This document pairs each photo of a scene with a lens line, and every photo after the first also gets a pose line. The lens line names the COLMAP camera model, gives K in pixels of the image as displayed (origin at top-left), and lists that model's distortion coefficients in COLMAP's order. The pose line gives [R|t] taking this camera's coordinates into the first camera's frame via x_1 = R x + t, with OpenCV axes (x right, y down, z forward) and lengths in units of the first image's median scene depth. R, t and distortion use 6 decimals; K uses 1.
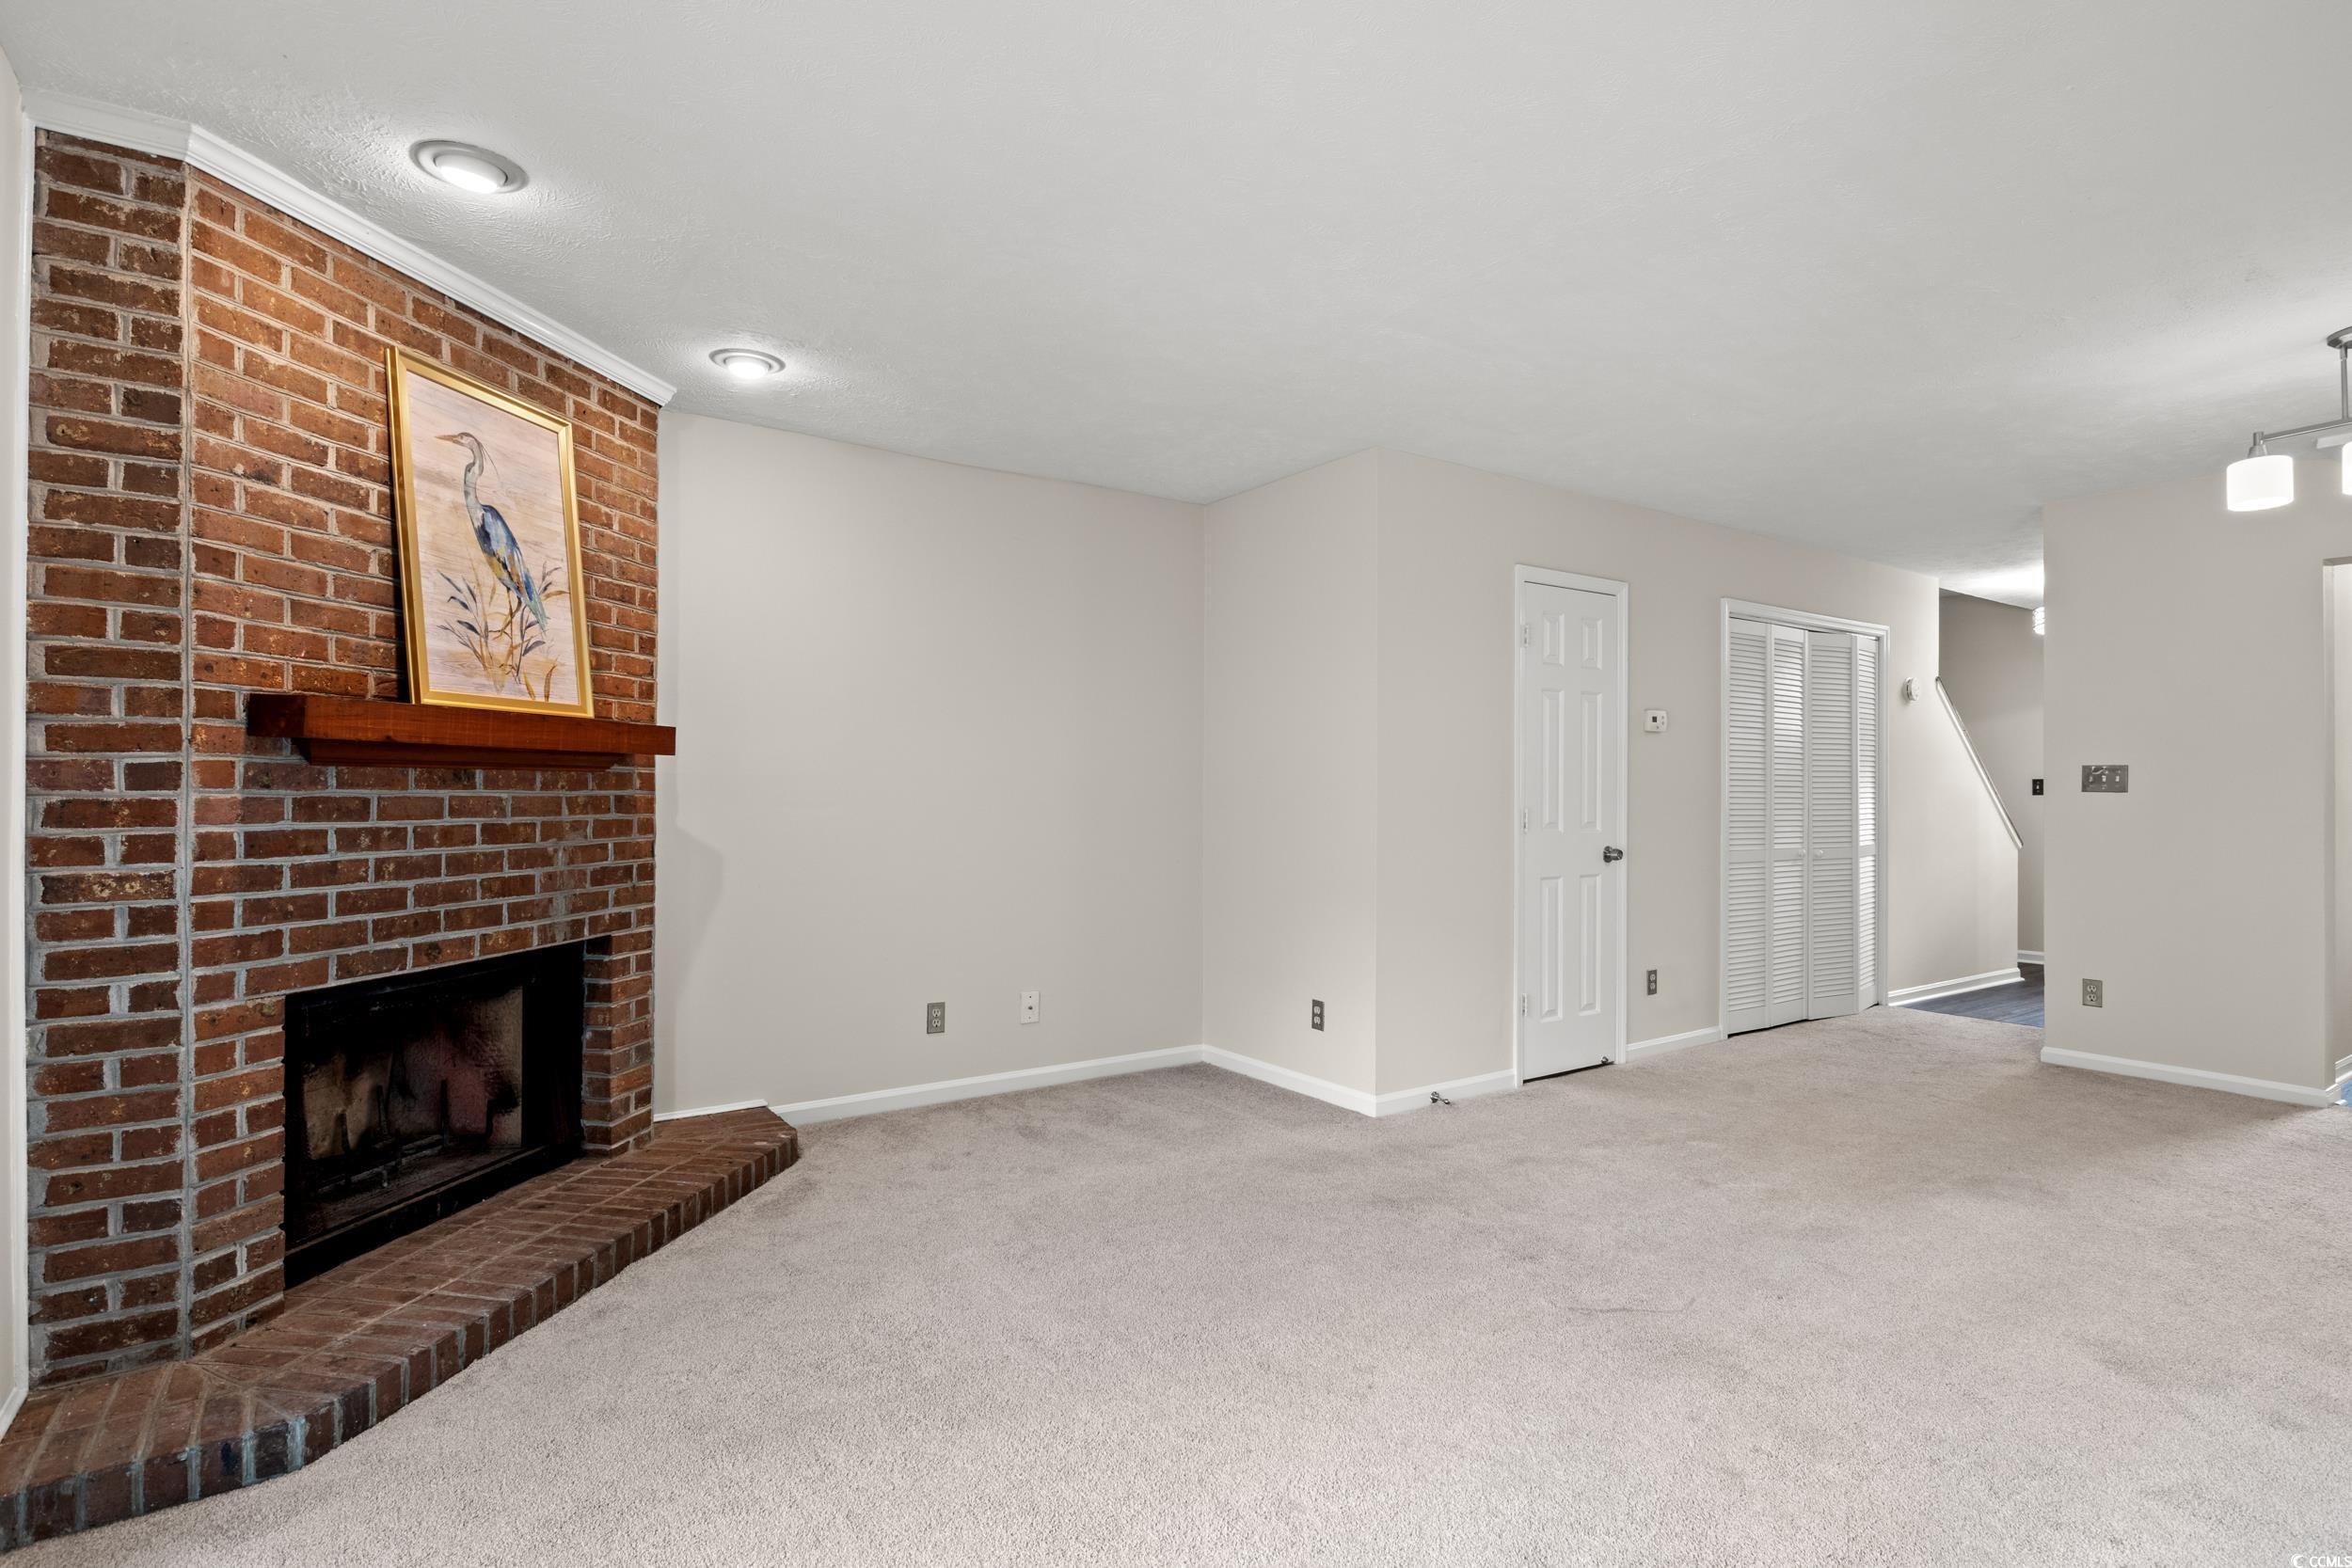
lens RADIAL K [[1176.3, 0, 1166.2], [0, 1176.3, 785.9], [0, 0, 1]] dist [-0.011206, 0.000806]
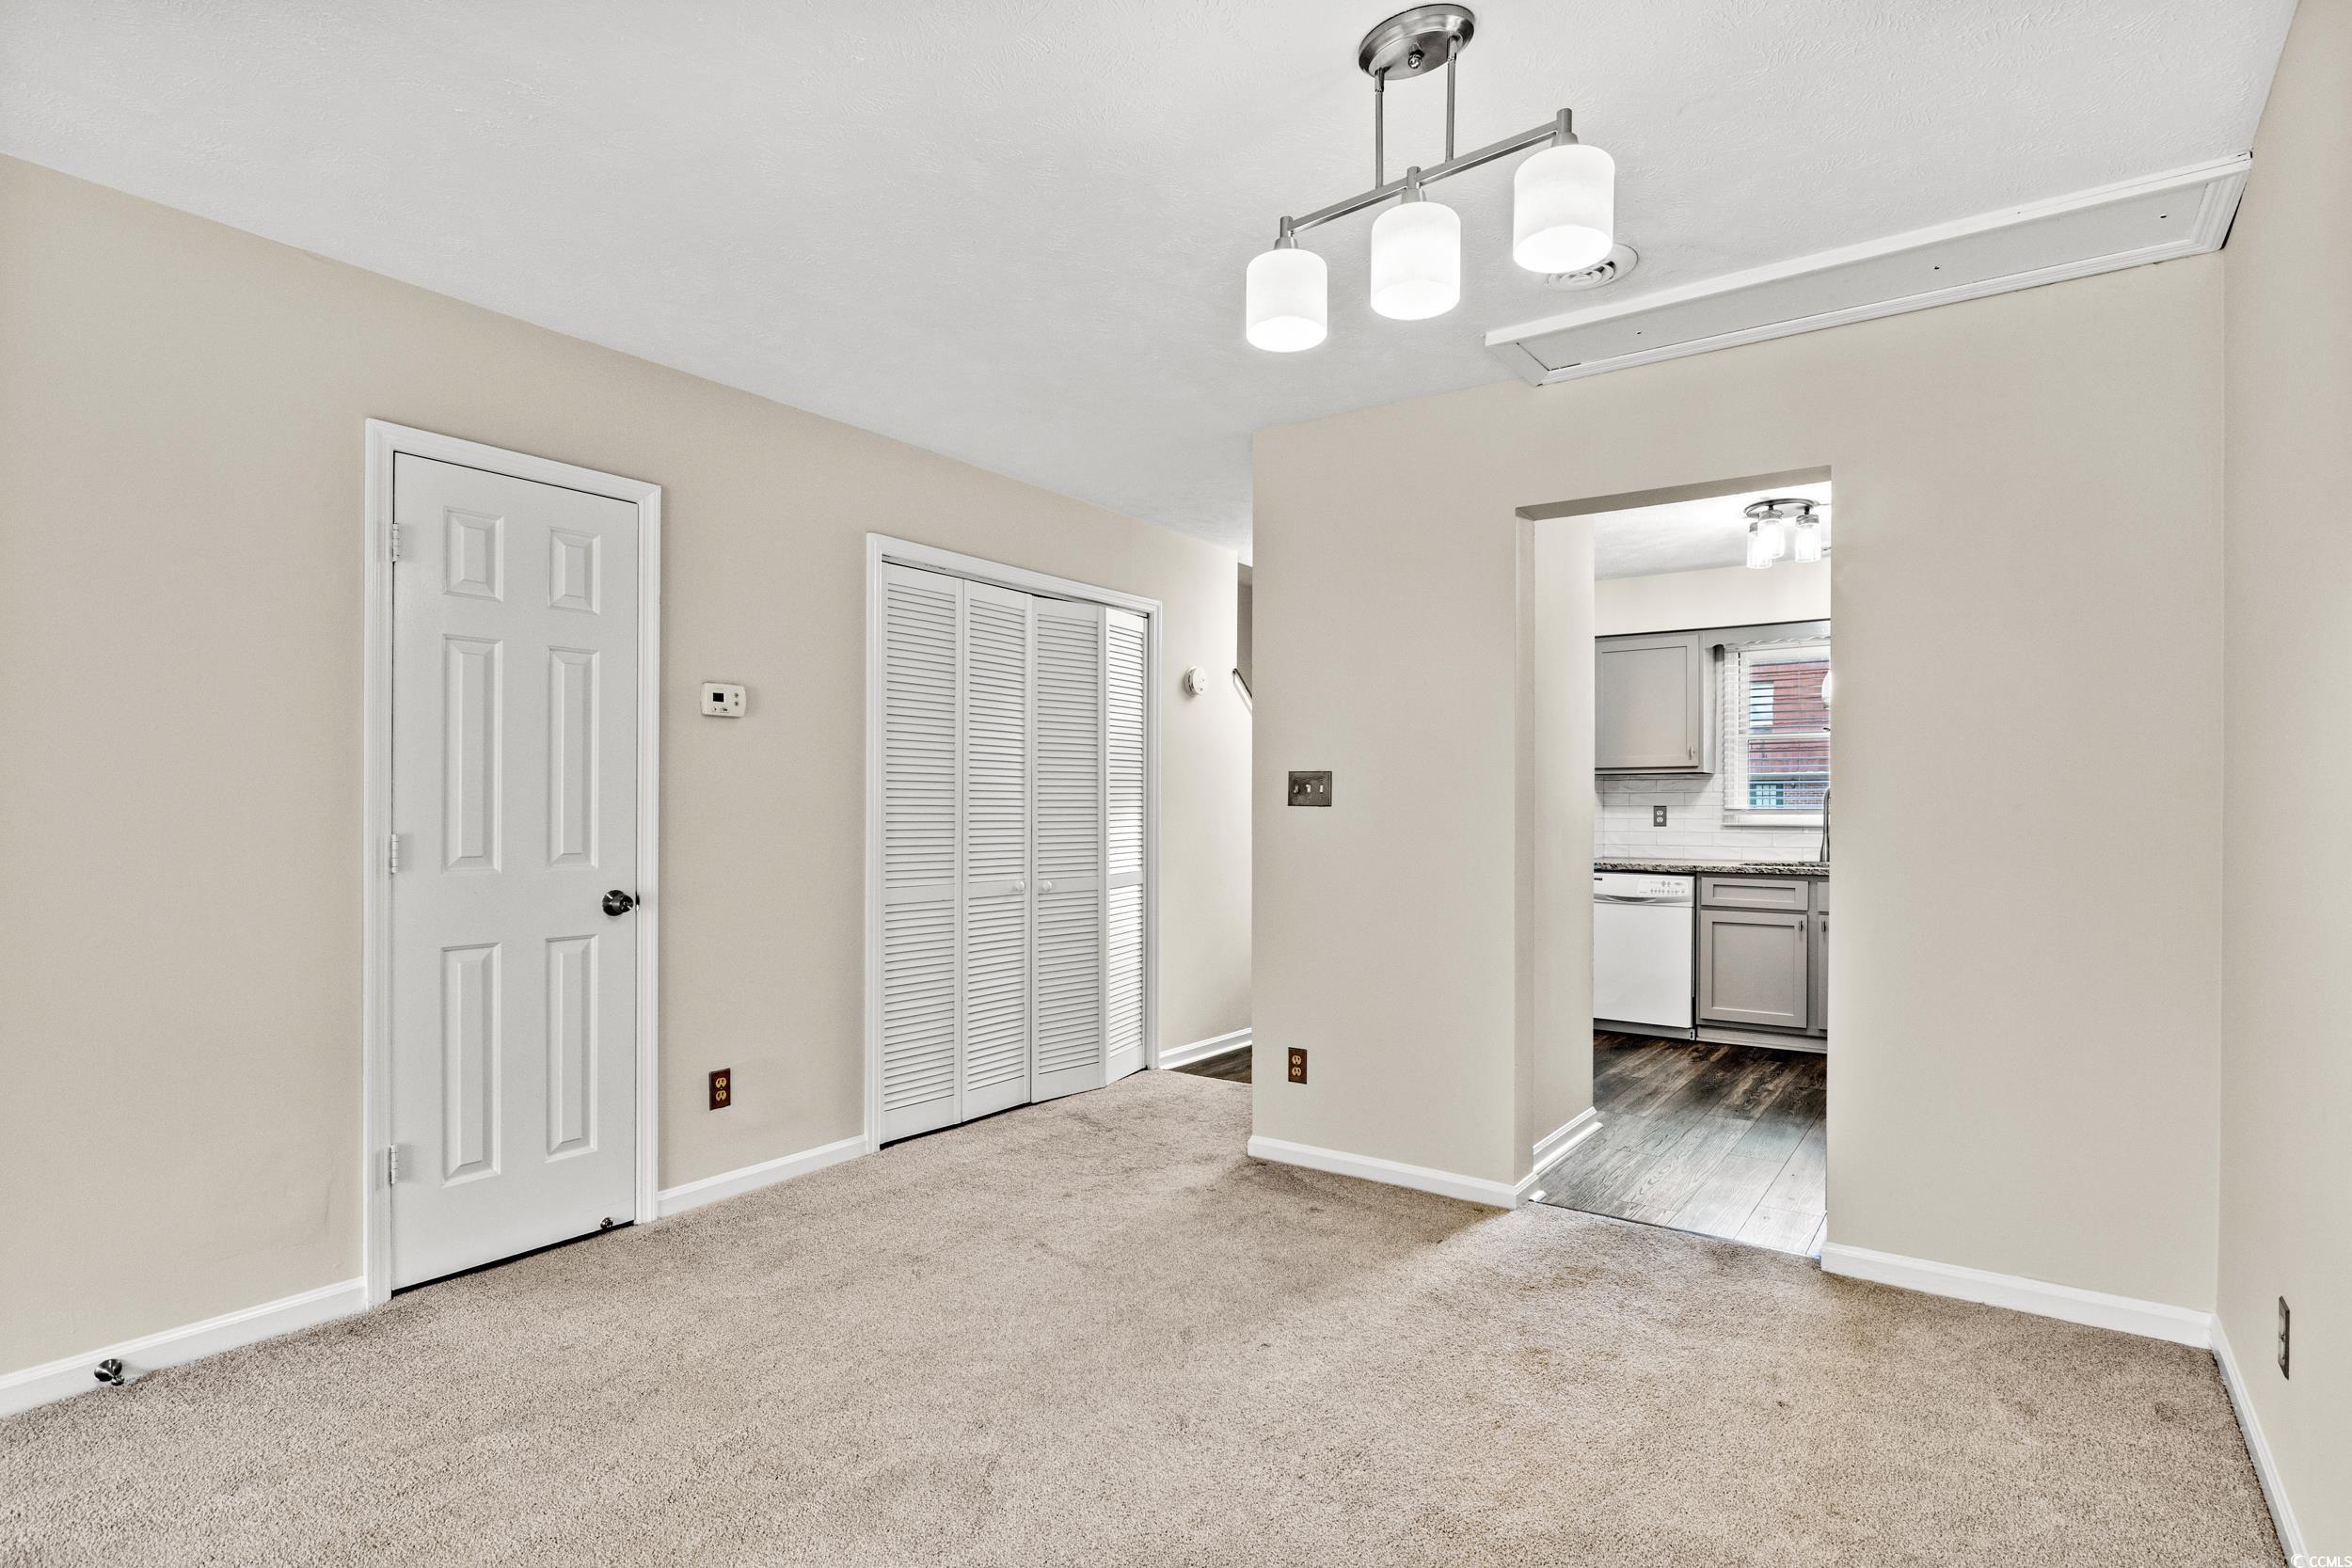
lens RADIAL K [[1176.3, 0, 1181.8], [0, 1176.3, 805.7], [0, 0, 1]] dist [-0.011206, 0.000806]
pose [[0.940542, 0.000183, 0.339676, 0.445648], [-0.001372, 0.999994, 0.003260, 0.002622], [-0.339674, -0.003533, 0.940537, 0.287490]]
